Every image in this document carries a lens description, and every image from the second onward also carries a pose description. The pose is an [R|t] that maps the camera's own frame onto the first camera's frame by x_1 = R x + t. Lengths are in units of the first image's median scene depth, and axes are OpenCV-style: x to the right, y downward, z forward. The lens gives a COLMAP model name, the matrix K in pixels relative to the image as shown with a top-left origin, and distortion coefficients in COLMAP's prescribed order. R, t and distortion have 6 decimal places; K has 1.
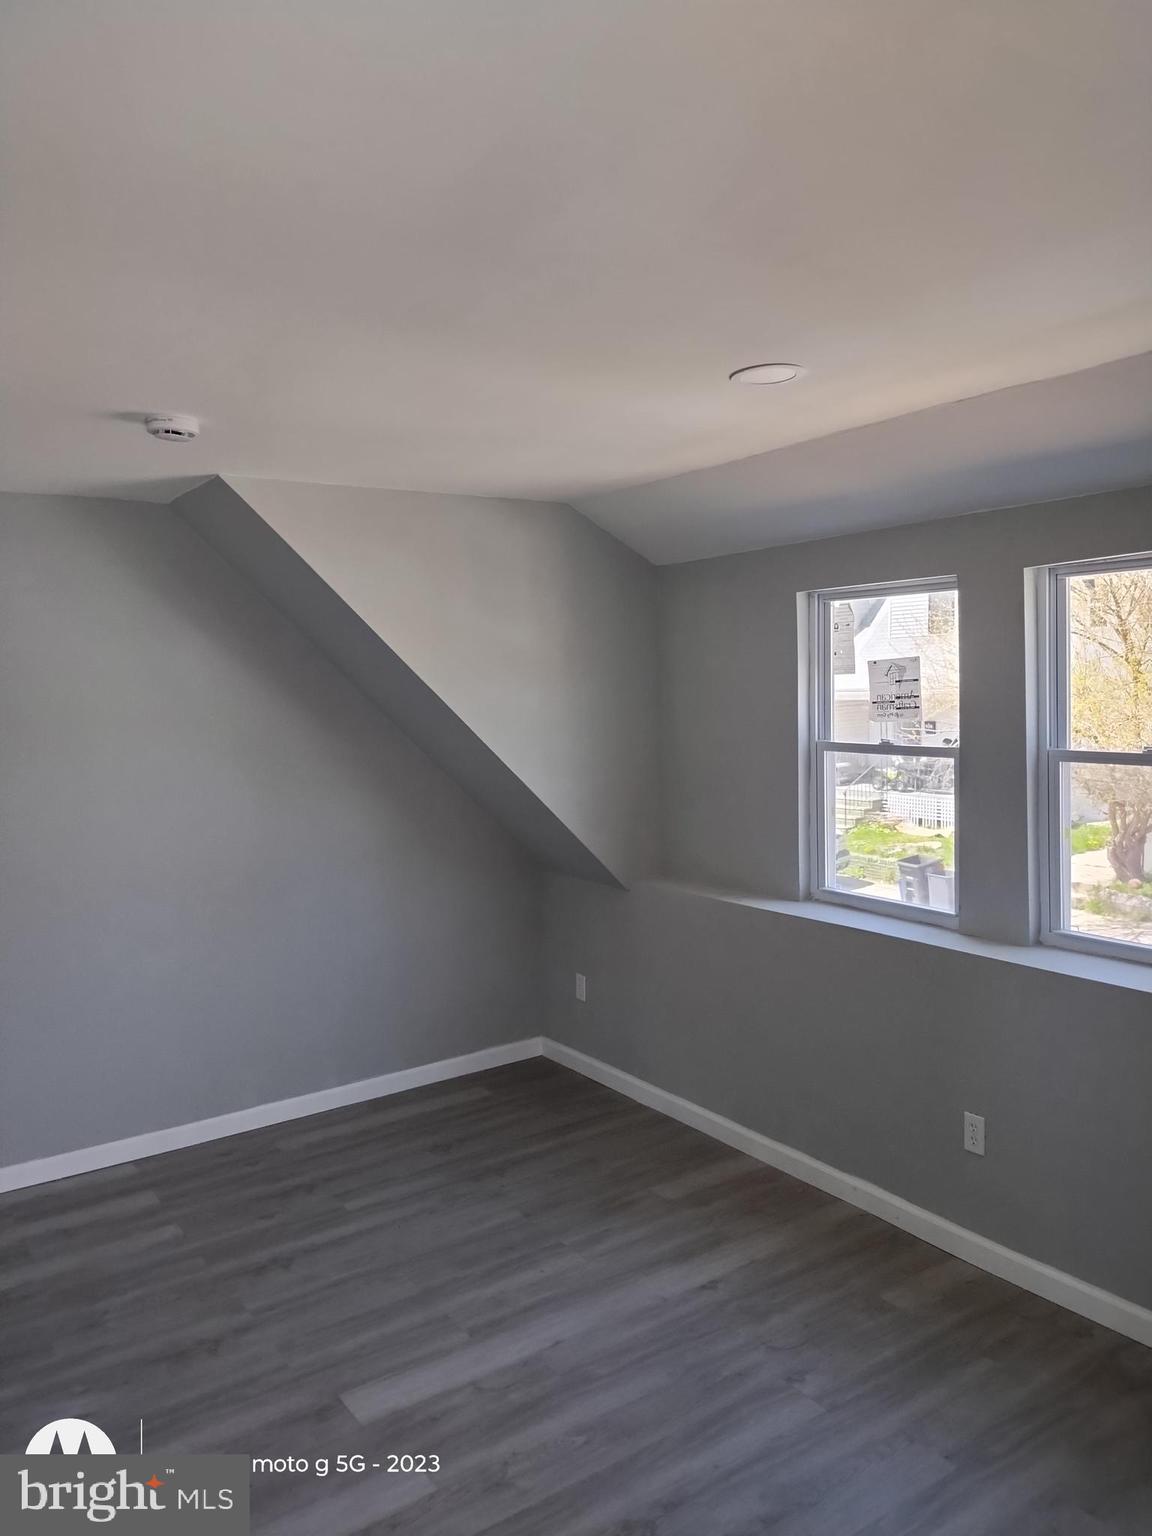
lens RADIAL K [[1108.8, 0, 576.0], [0, 1108.8, 768.0], [0, 0, 1]] dist [0.042987, -0.006637]
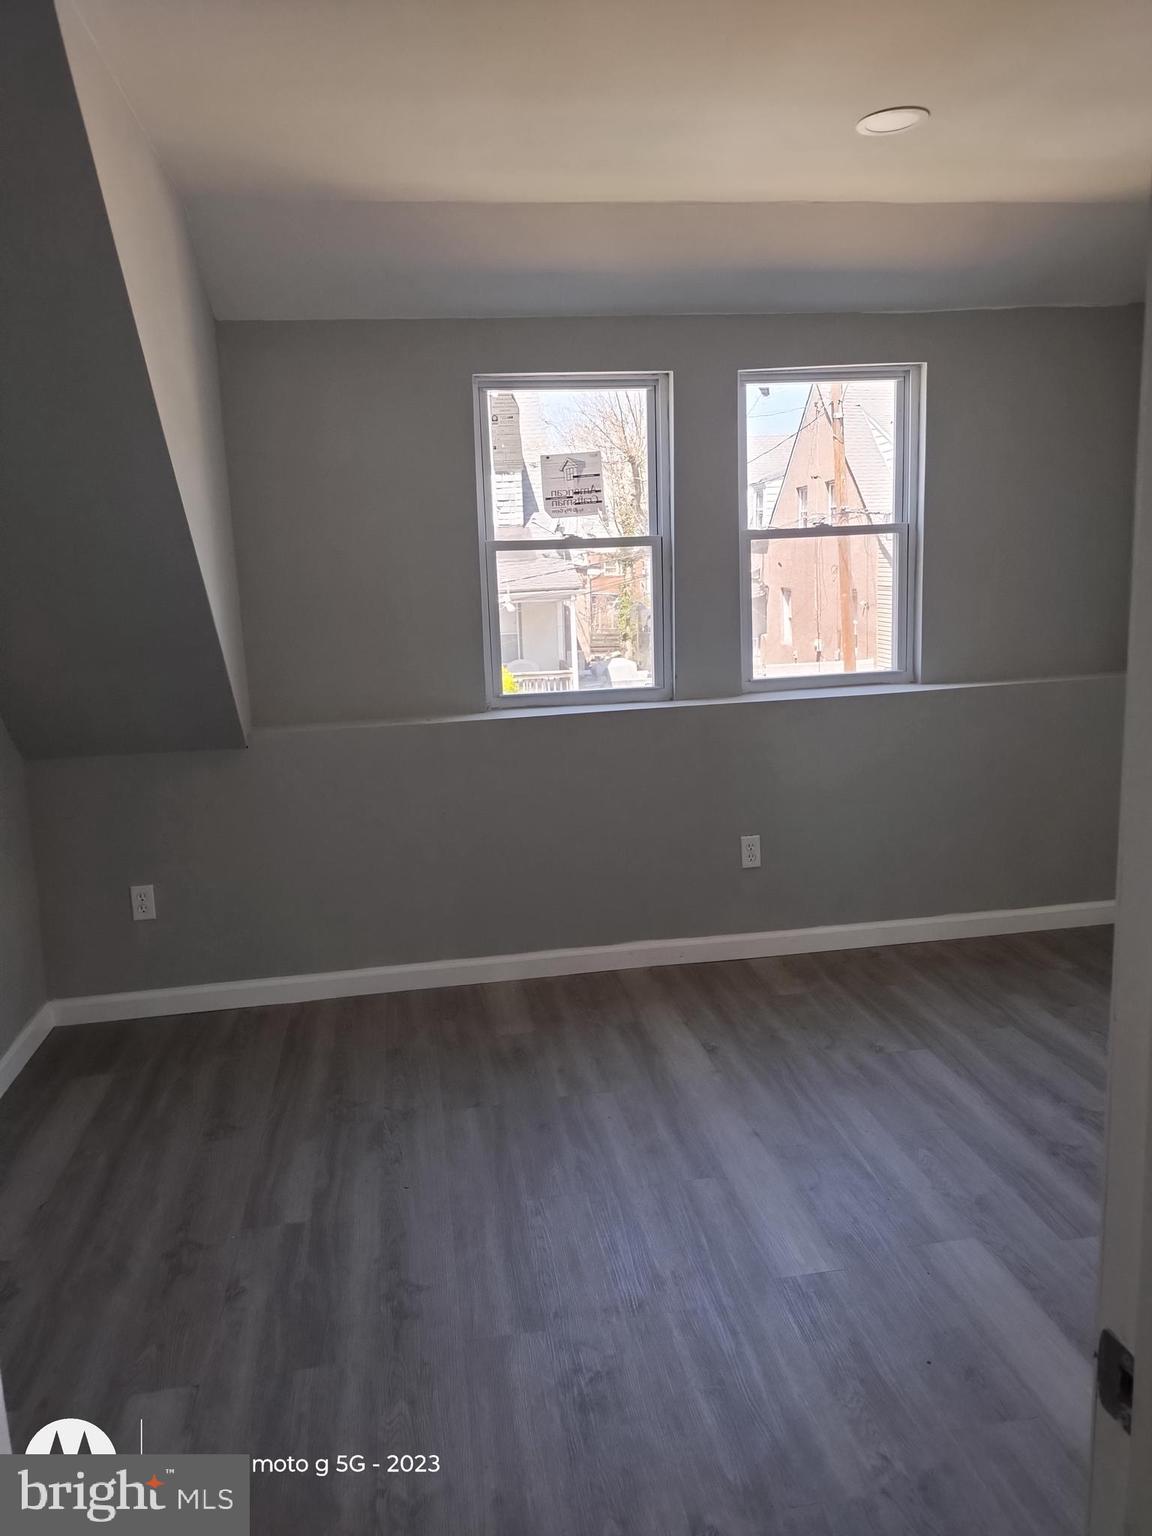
lens RADIAL K [[1108.8, 0, 576.0], [0, 1108.8, 768.0], [0, 0, 1]] dist [0.042987, -0.006637]
pose [[0.457128, -0.151840, 0.876344, -0.659151], [0.097595, 0.987933, 0.120266, 0.065379], [-0.884030, 0.030550, 0.466431, 0.532626]]
